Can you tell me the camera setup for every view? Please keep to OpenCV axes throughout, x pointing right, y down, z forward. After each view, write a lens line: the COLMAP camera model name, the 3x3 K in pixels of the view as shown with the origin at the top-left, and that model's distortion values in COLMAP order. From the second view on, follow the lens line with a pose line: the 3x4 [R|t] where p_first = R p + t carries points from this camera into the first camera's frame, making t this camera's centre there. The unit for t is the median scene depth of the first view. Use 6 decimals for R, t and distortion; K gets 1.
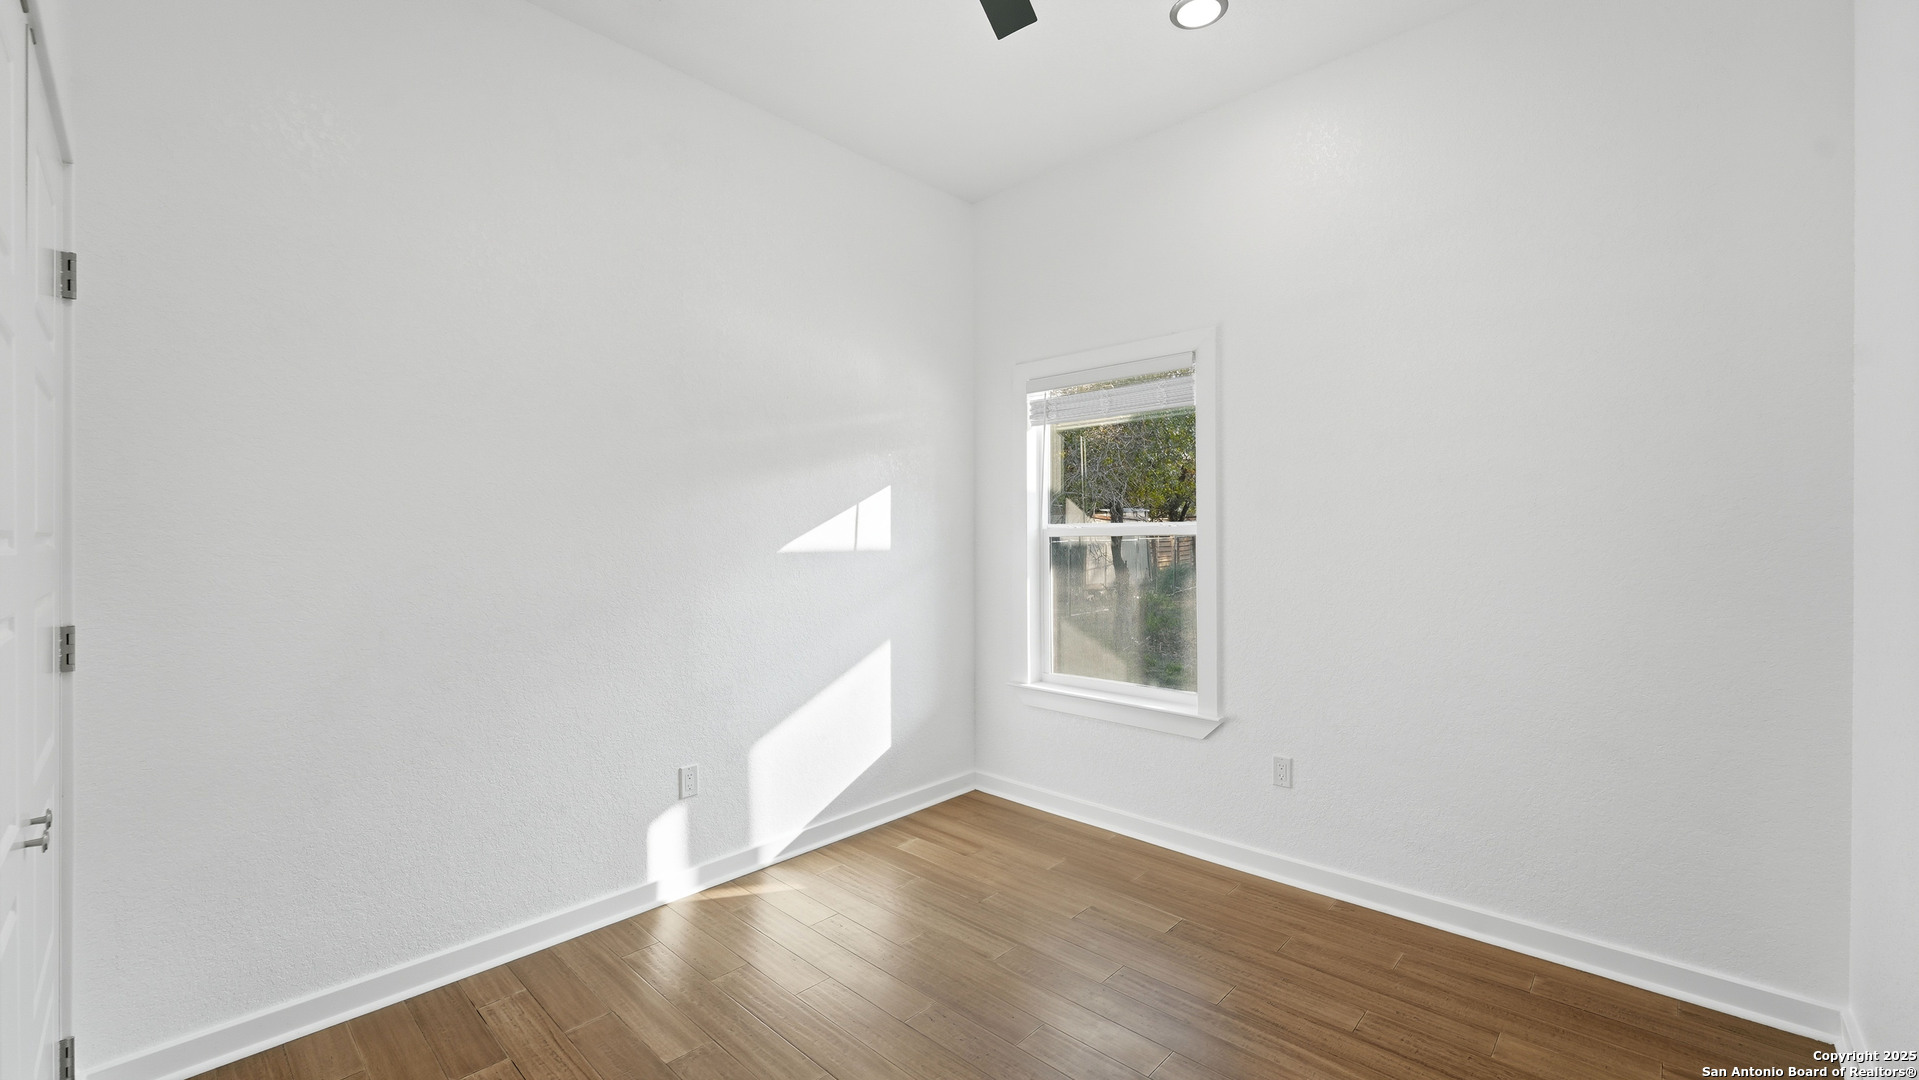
lens RADIAL K [[770.8, 0, 946.5], [0, 770.8, 533.3], [0, 0, 1]] dist [-0.002084, -0.000774]
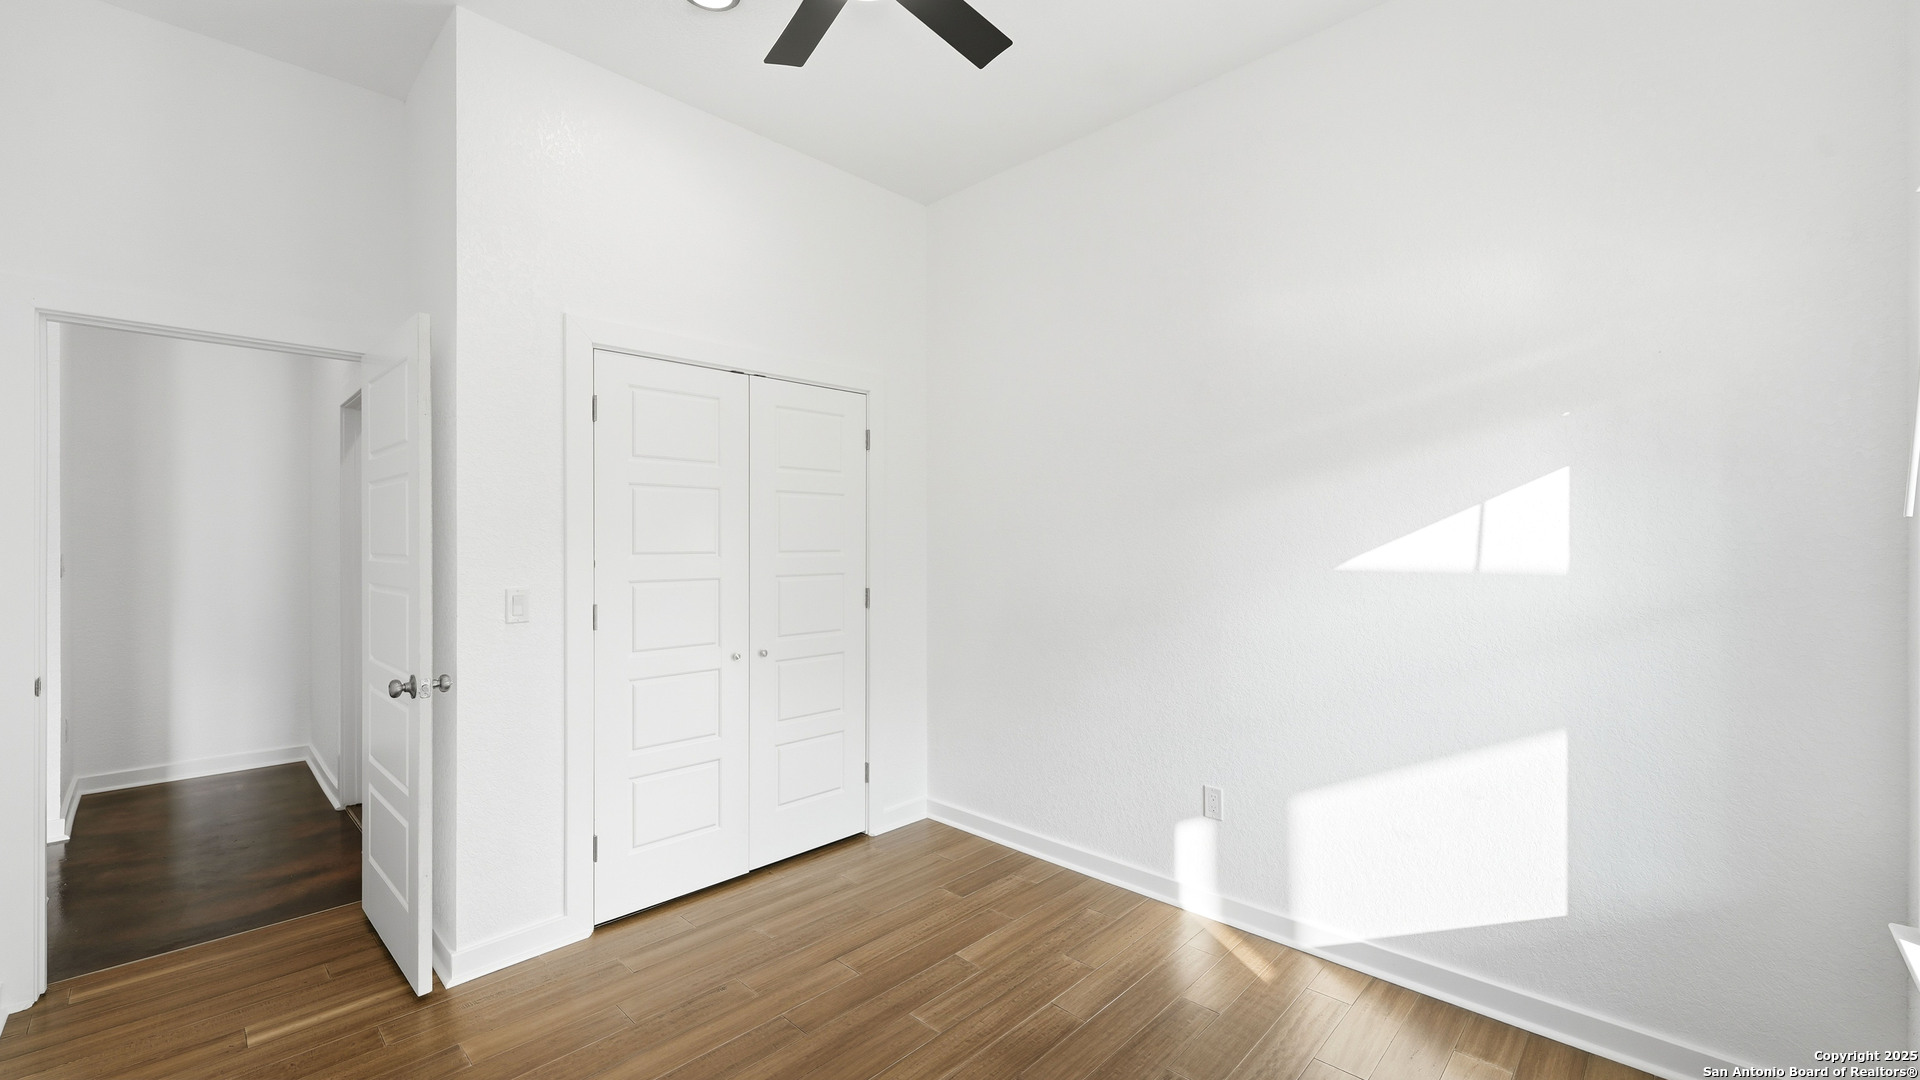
lens RADIAL K [[771.2, 0, 968.1], [0, 771.2, 540.4], [0, 0, 1]] dist [-0.002084, -0.000774]
pose [[-0.009236, -0.004853, -0.999946, 0.654356], [0.005913, 0.999970, -0.004908, -0.005292], [0.999940, -0.005958, -0.009207, 0.713930]]
